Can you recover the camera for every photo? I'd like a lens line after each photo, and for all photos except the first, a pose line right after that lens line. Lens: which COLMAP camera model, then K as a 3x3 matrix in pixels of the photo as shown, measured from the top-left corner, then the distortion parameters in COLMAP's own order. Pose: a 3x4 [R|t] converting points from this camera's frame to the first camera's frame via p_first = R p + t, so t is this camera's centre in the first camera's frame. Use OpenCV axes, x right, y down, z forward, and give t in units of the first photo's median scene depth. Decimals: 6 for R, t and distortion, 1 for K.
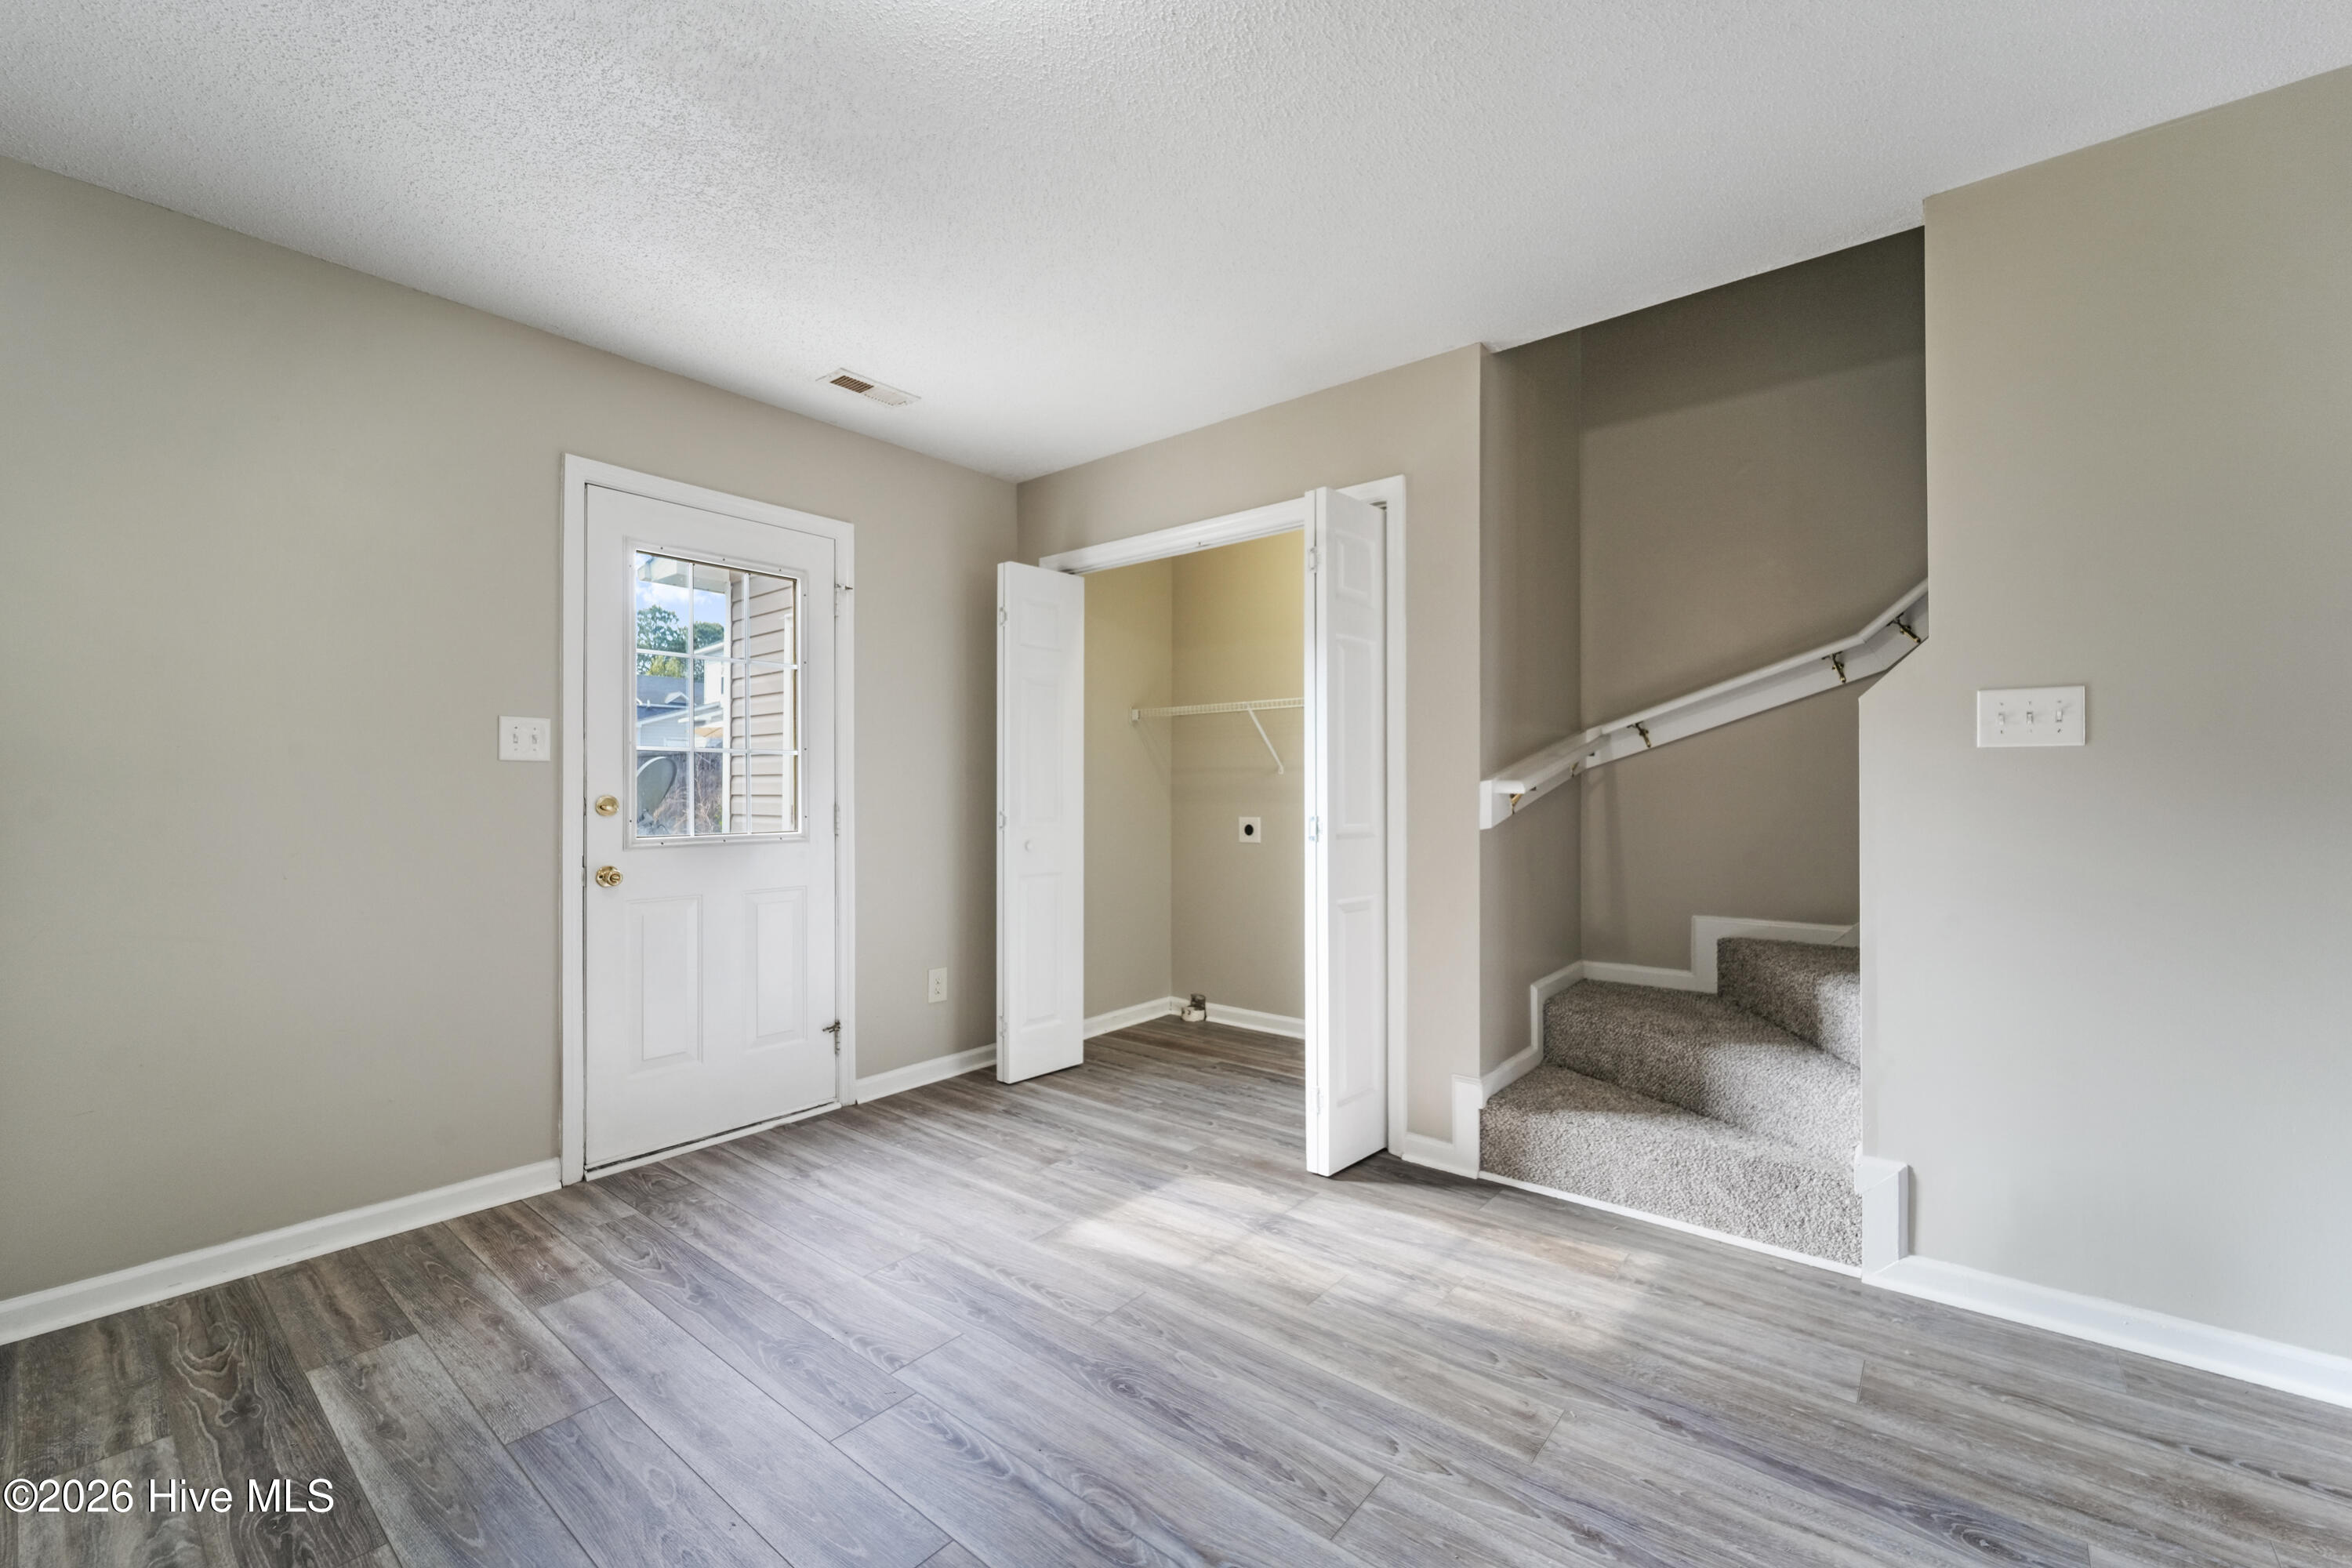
lens RADIAL K [[949.6, 0, 1183.7], [0, 949.6, 789.7], [0, 0, 1]] dist [0.002673, -0.001802]
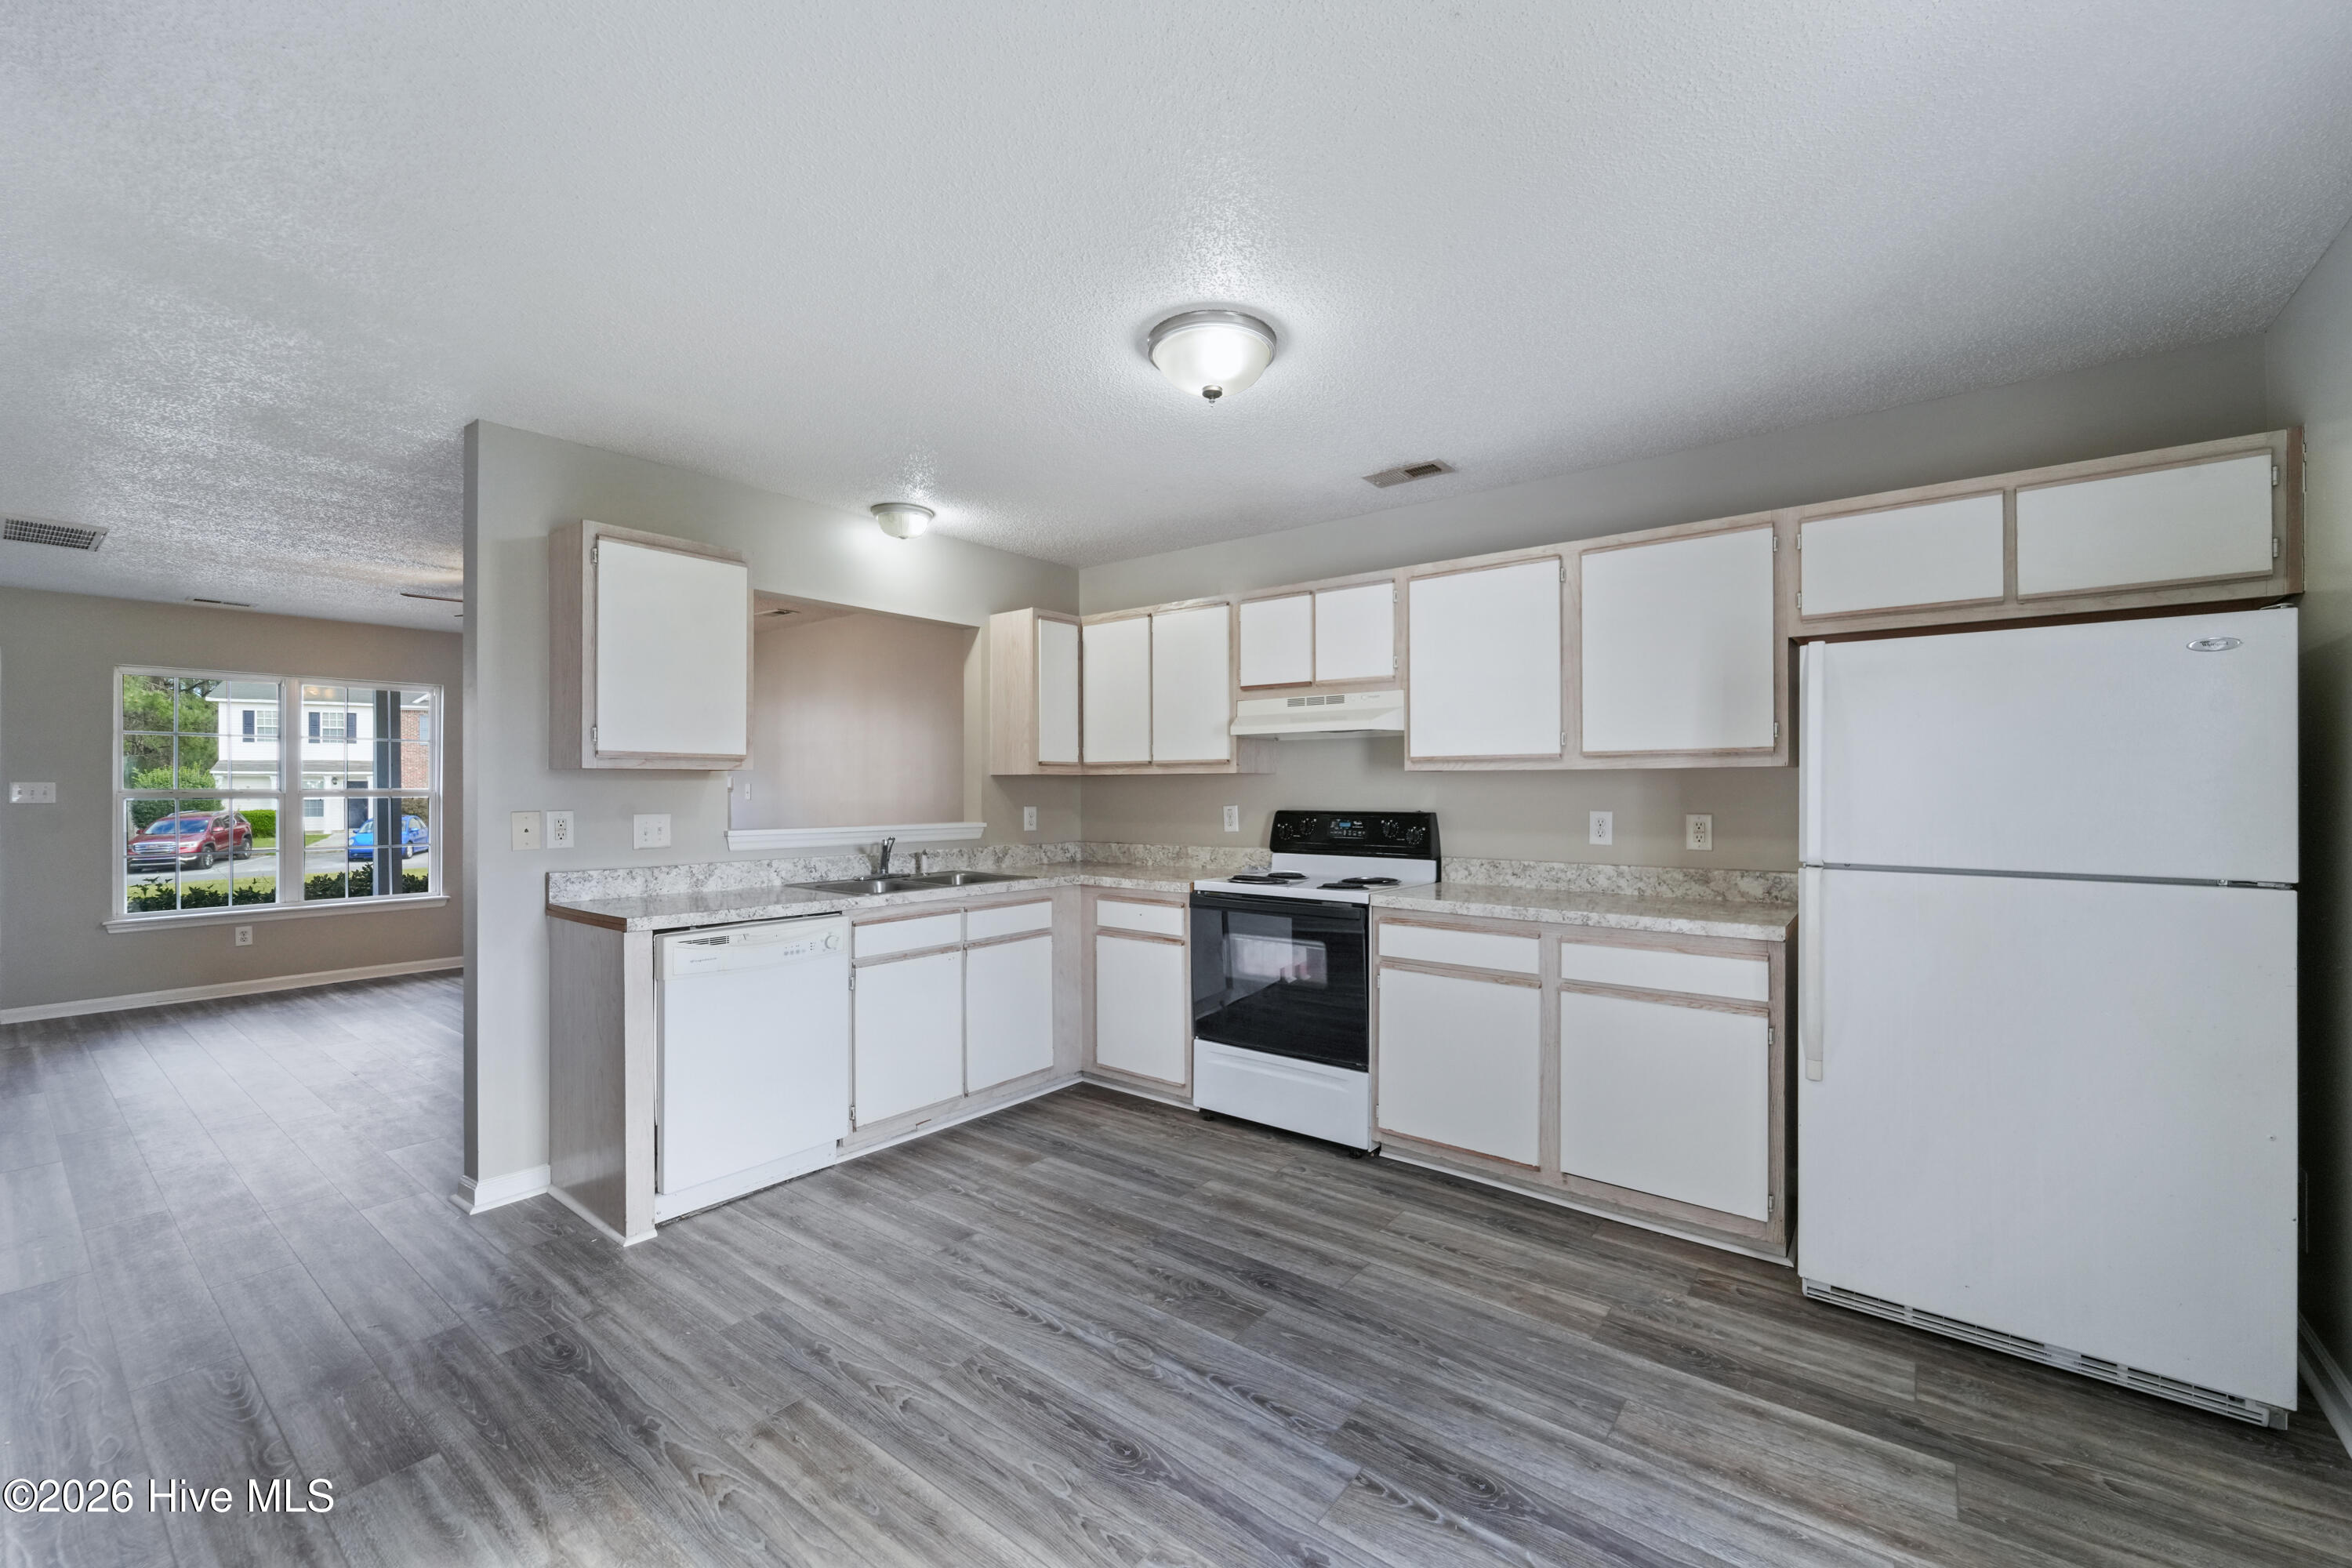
lens RADIAL K [[949.6, 0, 1183.7], [0, 949.6, 789.7], [0, 0, 1]] dist [0.002673, -0.001802]
pose [[-0.999848, 0.003707, -0.017036, -0.115374], [0.003794, 0.999980, -0.005025, -0.092929], [0.017017, -0.005089, -0.999842, 2.112235]]
